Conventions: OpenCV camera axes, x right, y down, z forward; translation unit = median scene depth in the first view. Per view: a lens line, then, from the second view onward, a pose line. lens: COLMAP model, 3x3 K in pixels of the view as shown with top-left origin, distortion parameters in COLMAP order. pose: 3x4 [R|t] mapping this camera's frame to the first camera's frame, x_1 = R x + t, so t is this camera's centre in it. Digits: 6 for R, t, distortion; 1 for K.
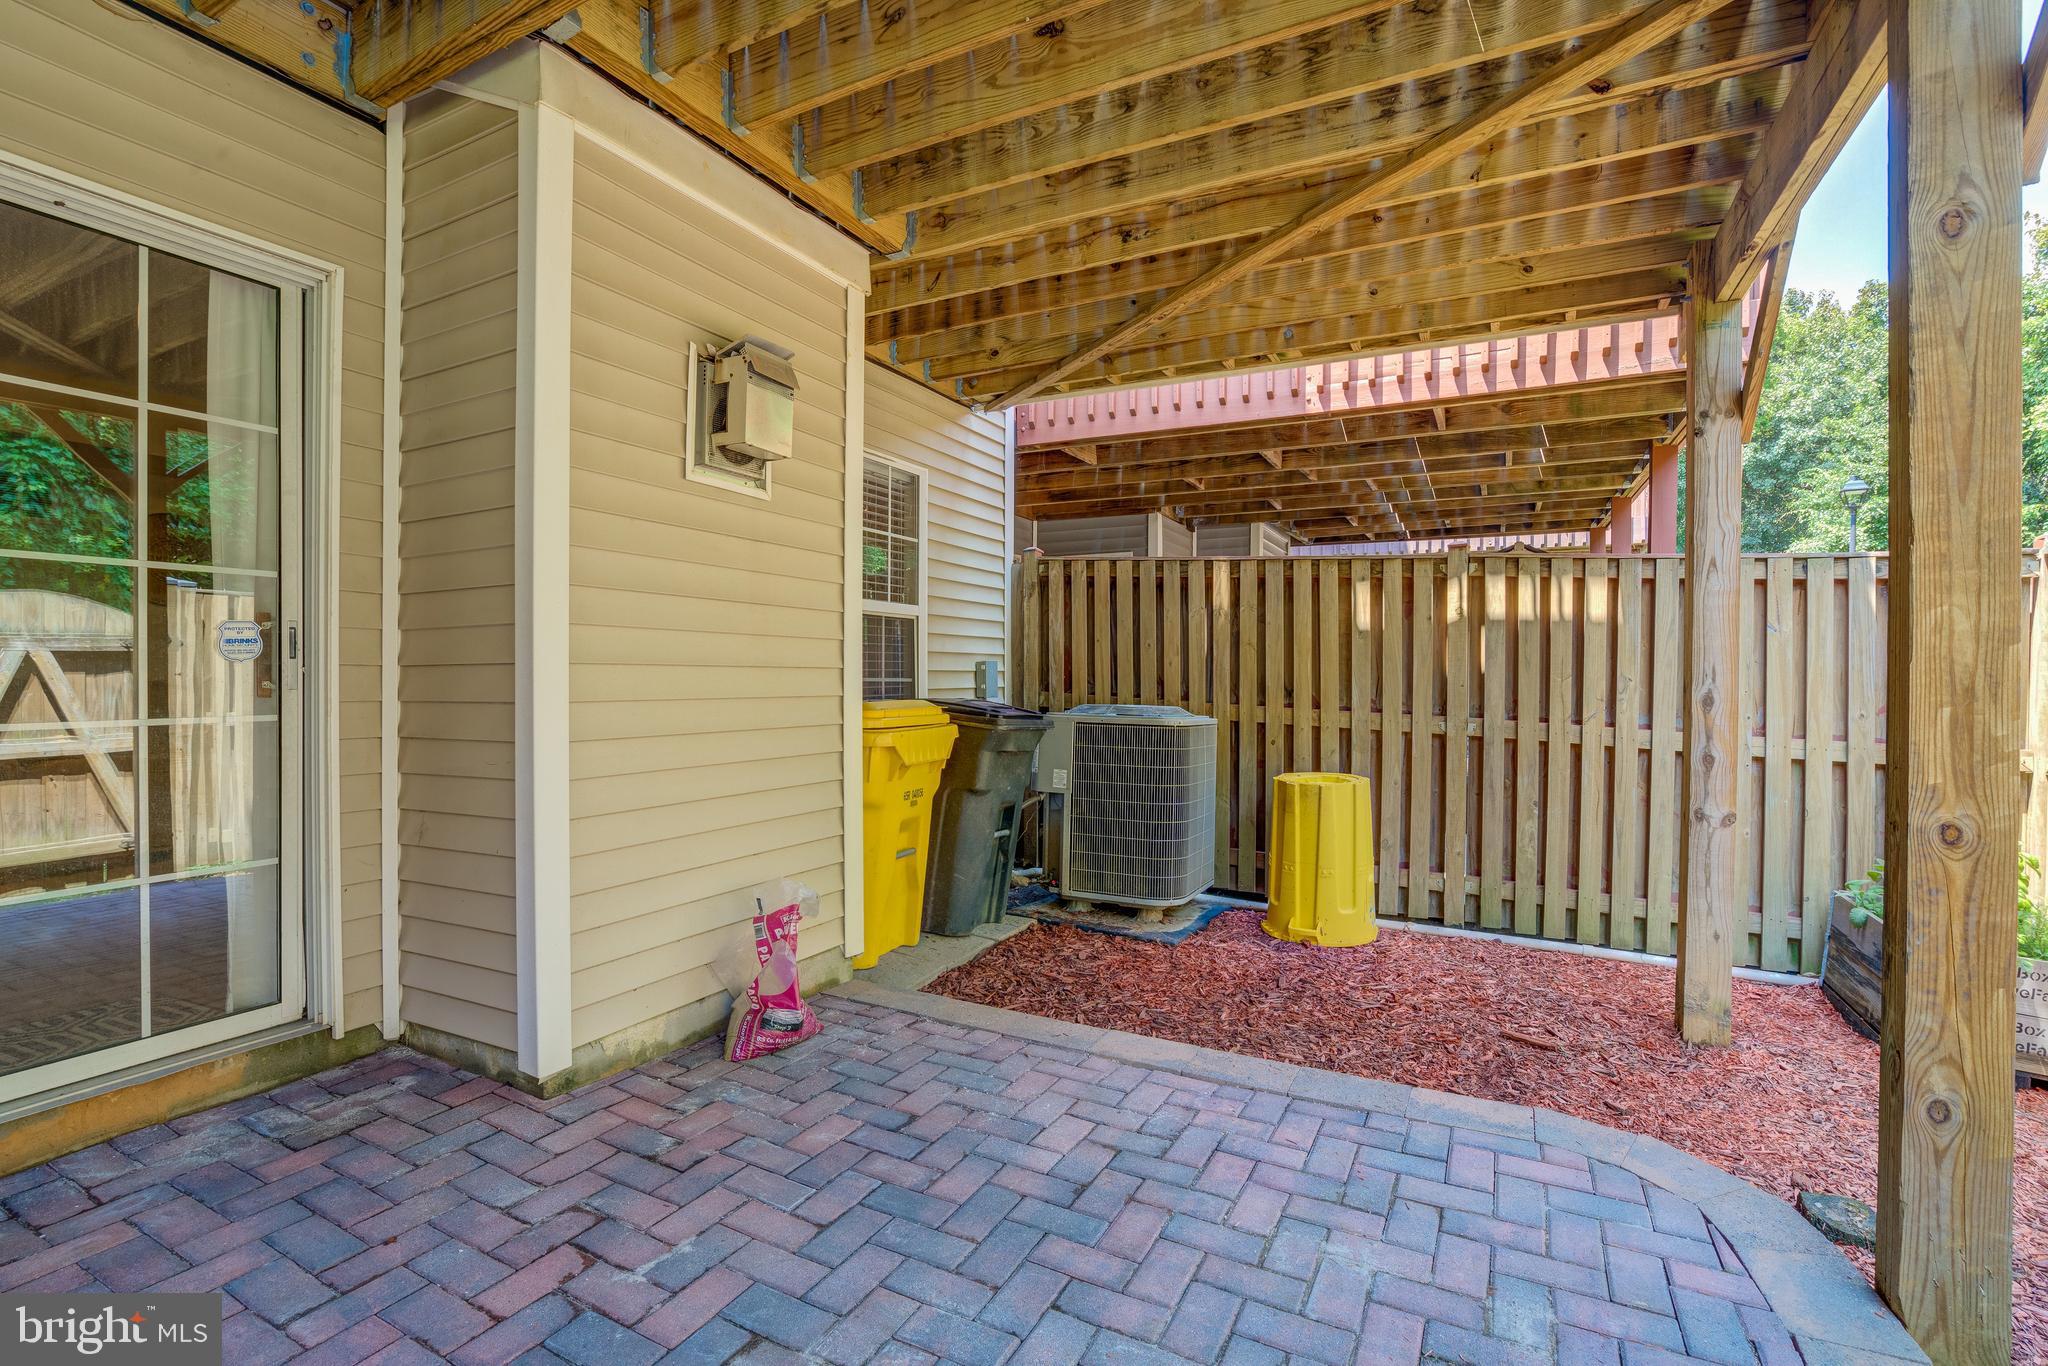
lens RADIAL K [[941.3, 0, 1023.7], [0, 941.3, 682.9], [0, 0, 1]] dist [-0.043743, 0.007963]
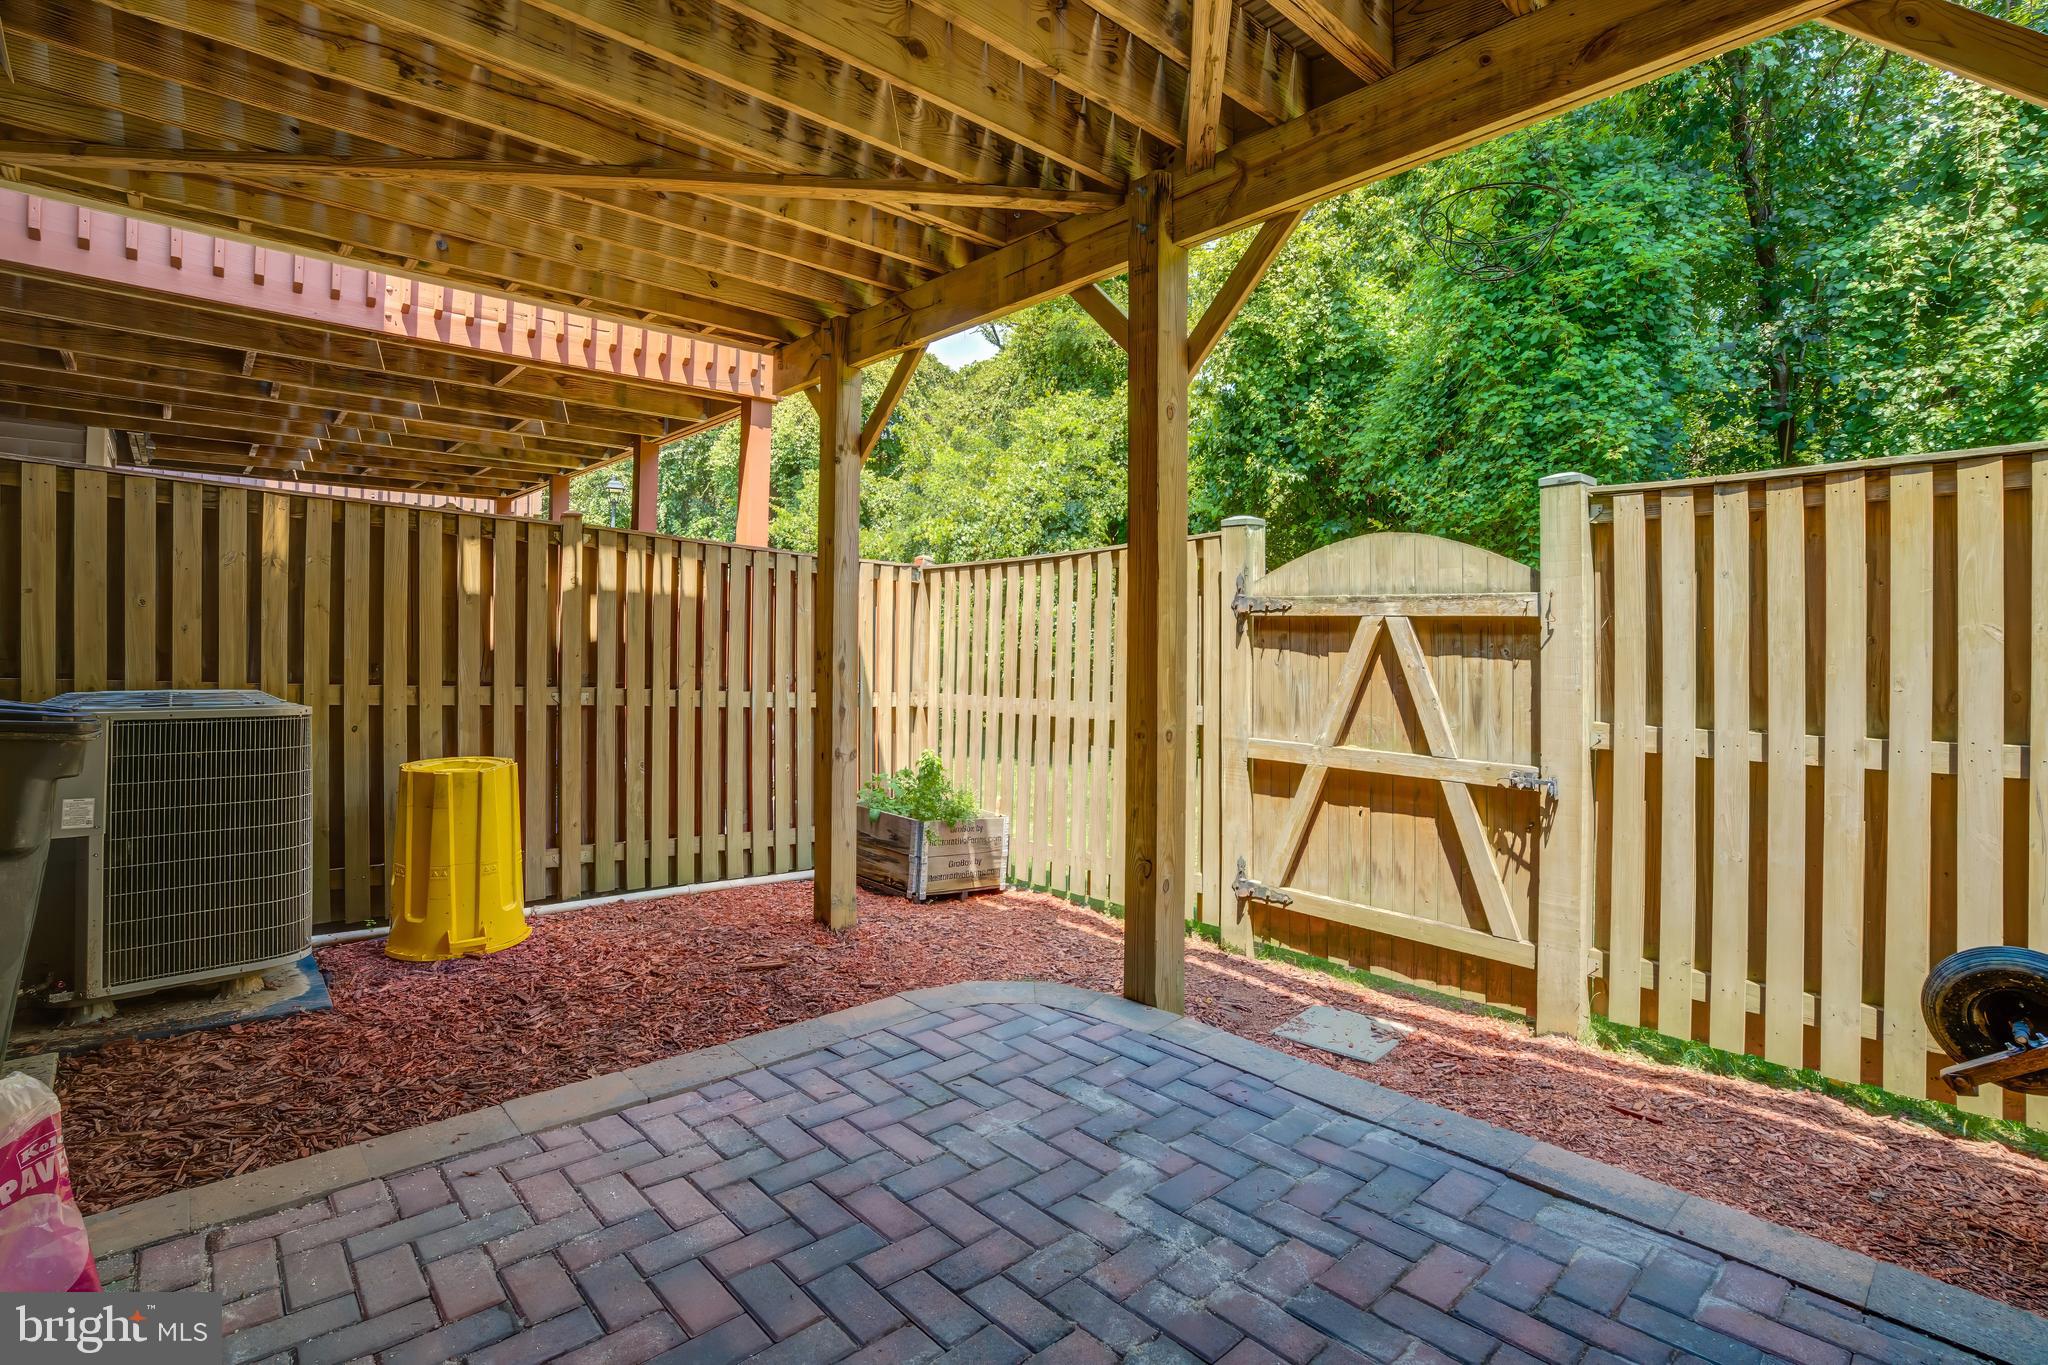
lens RADIAL K [[941.3, 0, 1038.2], [0, 941.3, 632.3], [0, 0, 1]] dist [-0.043743, 0.007963]
pose [[0.342966, 0.010712, 0.939287, -0.347634], [0.003739, 0.999911, -0.012769, -0.008769], [-0.939340, 0.007892, 0.342896, 0.226938]]
